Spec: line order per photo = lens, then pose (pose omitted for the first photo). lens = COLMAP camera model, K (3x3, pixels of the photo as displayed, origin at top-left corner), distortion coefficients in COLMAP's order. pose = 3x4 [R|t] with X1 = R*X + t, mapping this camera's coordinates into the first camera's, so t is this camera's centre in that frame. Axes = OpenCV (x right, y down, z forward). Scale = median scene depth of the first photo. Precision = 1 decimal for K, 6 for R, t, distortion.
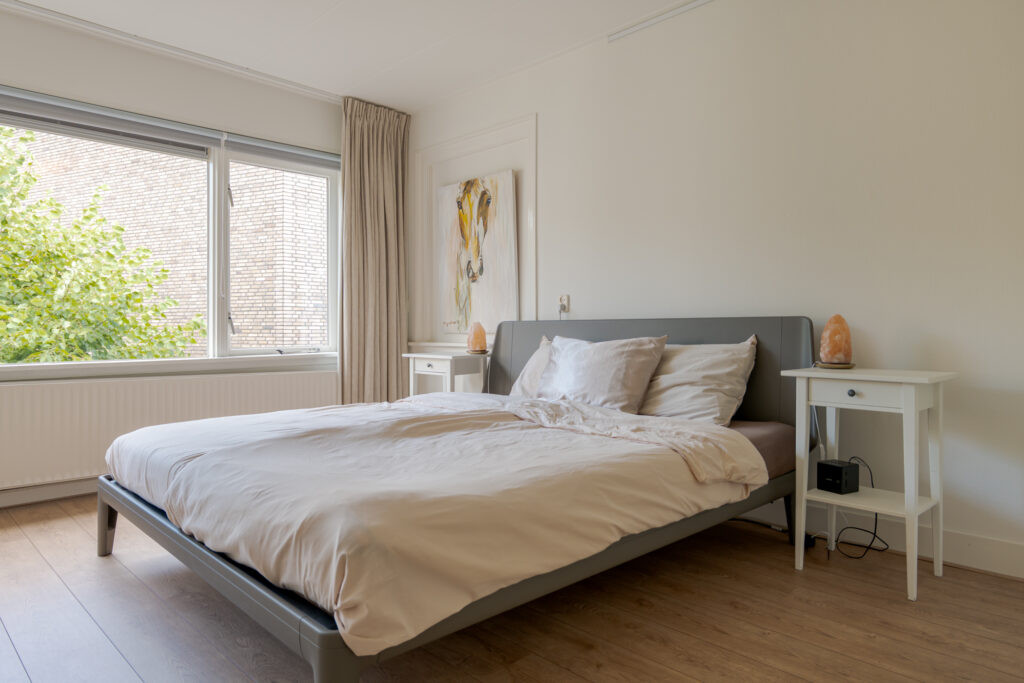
lens RADIAL K [[653.9, 0, 512.0], [0, 653.9, 341.5], [0, 0, 1]] dist [-0.001209, 0.000202]
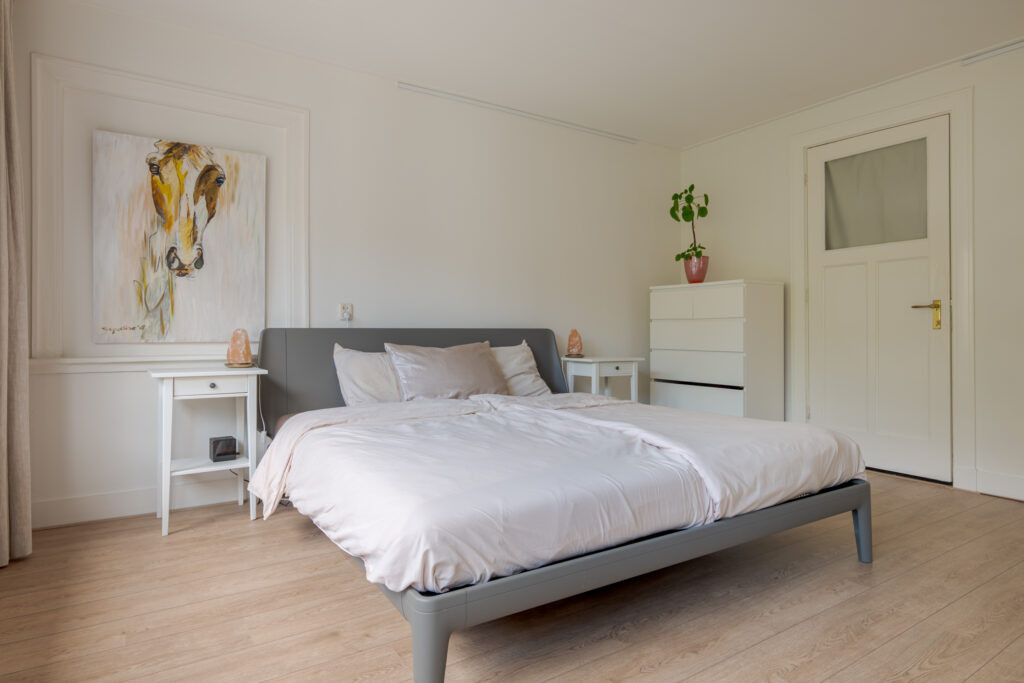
lens RADIAL K [[589.9, 0, 512.7], [0, 589.9, 339.3], [0, 0, 1]] dist [0.003737, 0.000907]
pose [[0.197392, -0.016112, 0.980192, -0.698014], [0.015045, 0.999797, 0.013405, -0.020794], [-0.980209, 0.012101, 0.197594, 0.504735]]
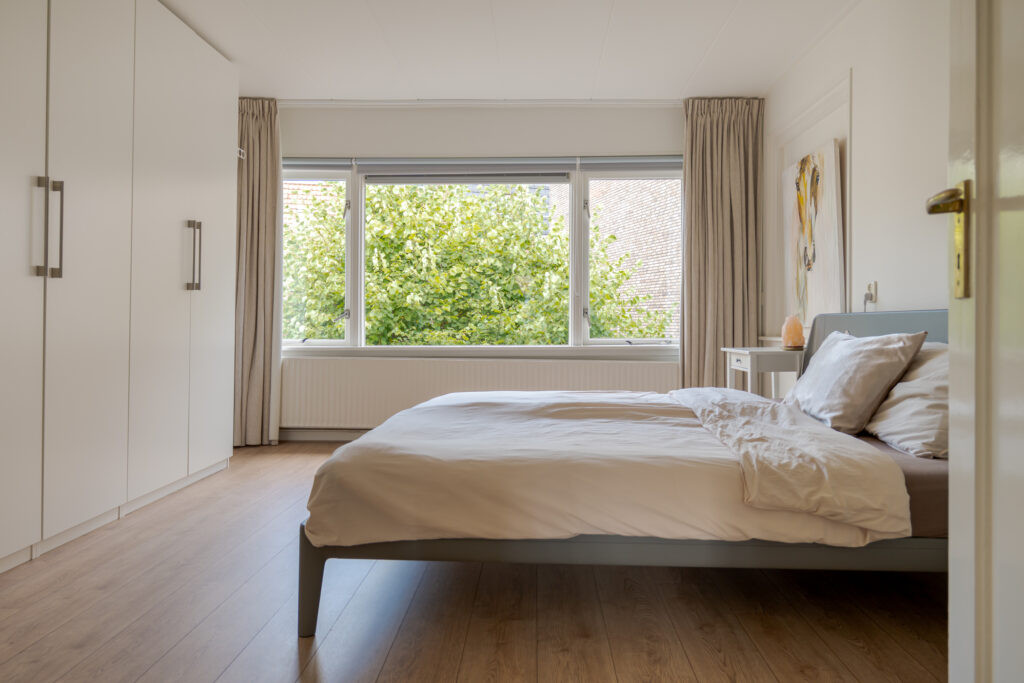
lens RADIAL K [[654.9, 0, 510.2], [0, 654.9, 332.1], [0, 0, 1]] dist [-0.002655, 0.000075]
pose [[0.678945, 0.013050, -0.734073, 0.339198], [-0.016314, 0.999863, 0.002687, -0.002192], [0.734008, 0.010151, 0.679065, 0.095750]]
